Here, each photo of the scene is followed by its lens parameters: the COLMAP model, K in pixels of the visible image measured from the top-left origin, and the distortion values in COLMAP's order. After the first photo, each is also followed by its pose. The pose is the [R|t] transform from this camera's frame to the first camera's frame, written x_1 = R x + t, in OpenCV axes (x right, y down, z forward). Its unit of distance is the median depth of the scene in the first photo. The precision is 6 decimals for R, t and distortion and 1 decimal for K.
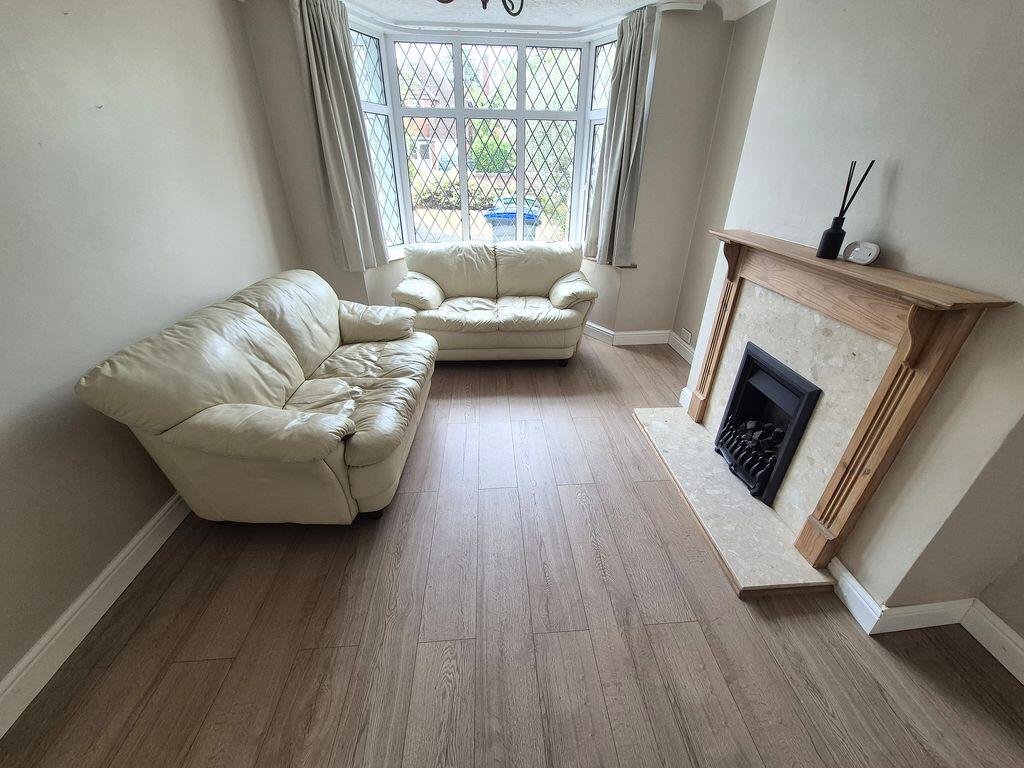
lens RADIAL K [[403.7, 0, 516.4], [0, 403.7, 386.6], [0, 0, 1]] dist [-0.001356, -0.000501]
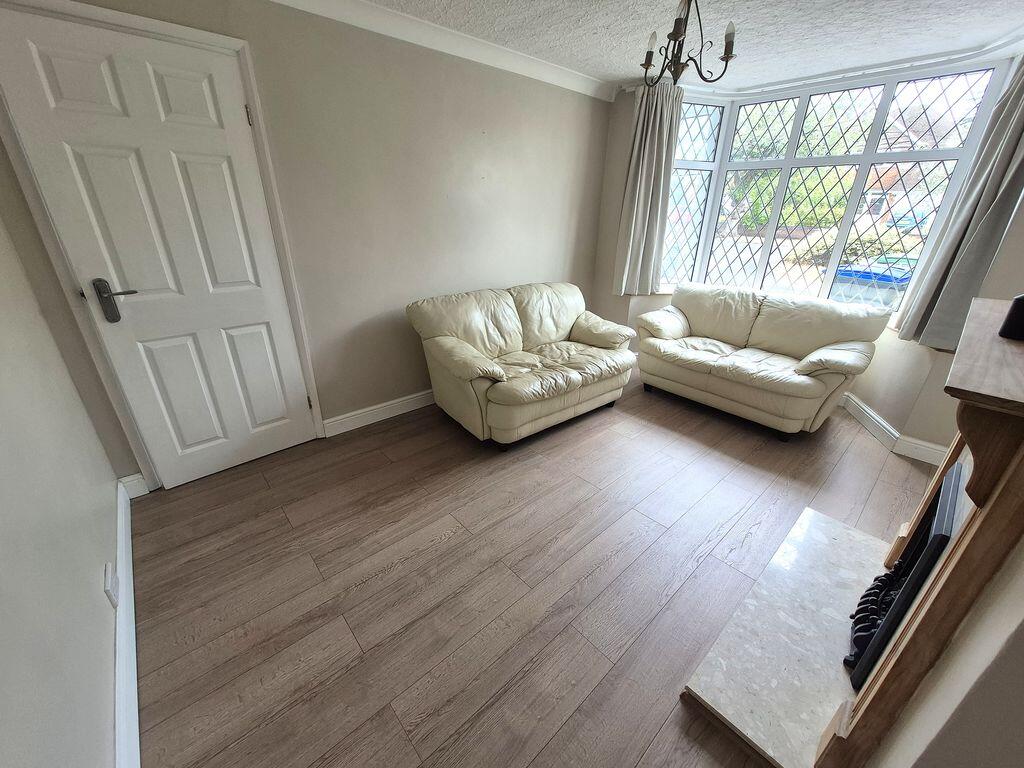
lens RADIAL K [[401.8, 0, 512.0], [0, 401.8, 384.0], [0, 0, 1]] dist [0.000542, -0.002840]
pose [[0.608839, 0.312102, -0.729320, 0.491996], [-0.394091, 0.916884, 0.063378, 0.013998], [0.688482, 0.248831, 0.681231, 0.028343]]
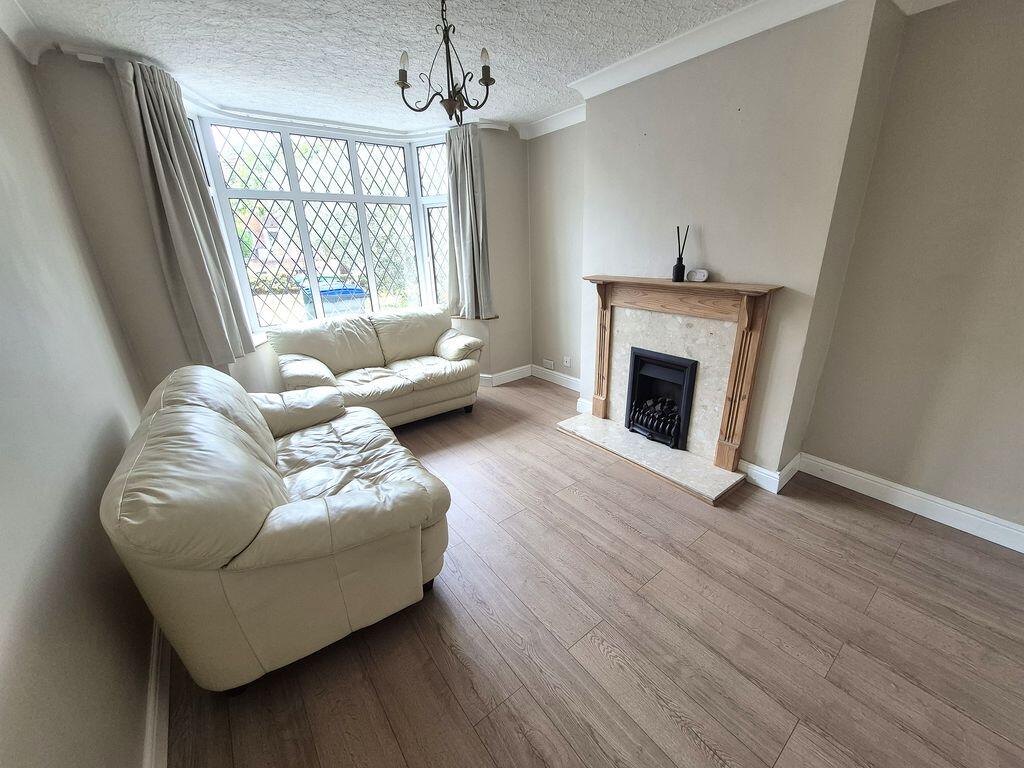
lens RADIAL K [[403.7, 0, 516.4], [0, 403.7, 386.6], [0, 0, 1]] dist [-0.001356, -0.000501]
pose [[0.831150, -0.217644, 0.511685, -0.453228], [0.298544, 0.951001, -0.080431, 0.013201], [-0.469108, 0.219611, 0.855400, 0.002272]]
